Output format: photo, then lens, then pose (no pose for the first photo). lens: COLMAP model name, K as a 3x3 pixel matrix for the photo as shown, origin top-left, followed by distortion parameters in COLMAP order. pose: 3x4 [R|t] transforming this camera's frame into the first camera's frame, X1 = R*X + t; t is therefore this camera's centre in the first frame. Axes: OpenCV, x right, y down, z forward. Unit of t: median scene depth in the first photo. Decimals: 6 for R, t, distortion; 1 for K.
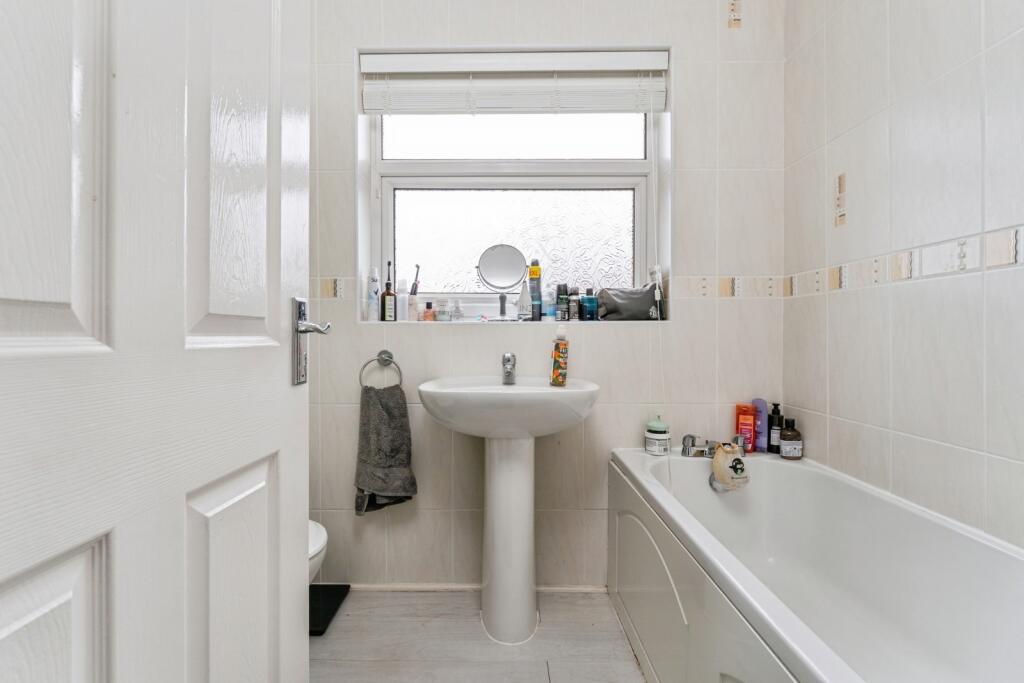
lens RADIAL K [[442.5, 0, 510.7], [0, 442.5, 339.3], [0, 0, 1]] dist [-0.002072, -0.000026]
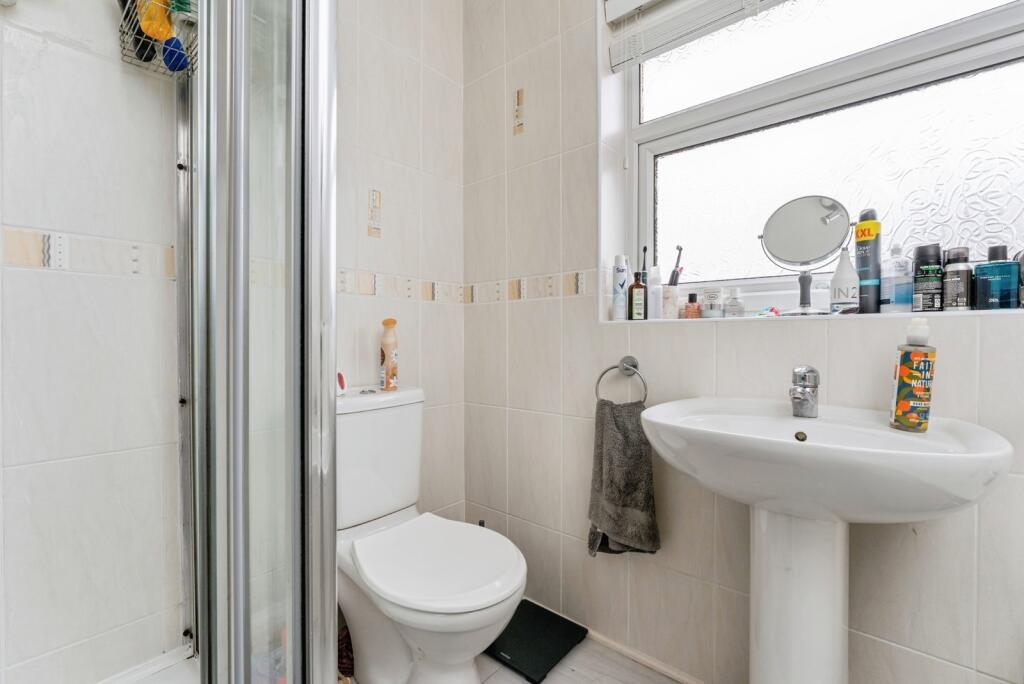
lens RADIAL K [[435.3, 0, 540.8], [0, 435.3, 347.8], [0, 0, 1]] dist [0.002974, -0.000507]
pose [[0.791055, 0.012796, -0.611611, 0.069392], [-0.005912, 0.999894, 0.013274, -0.000310], [0.611717, -0.006884, 0.791047, 0.272171]]
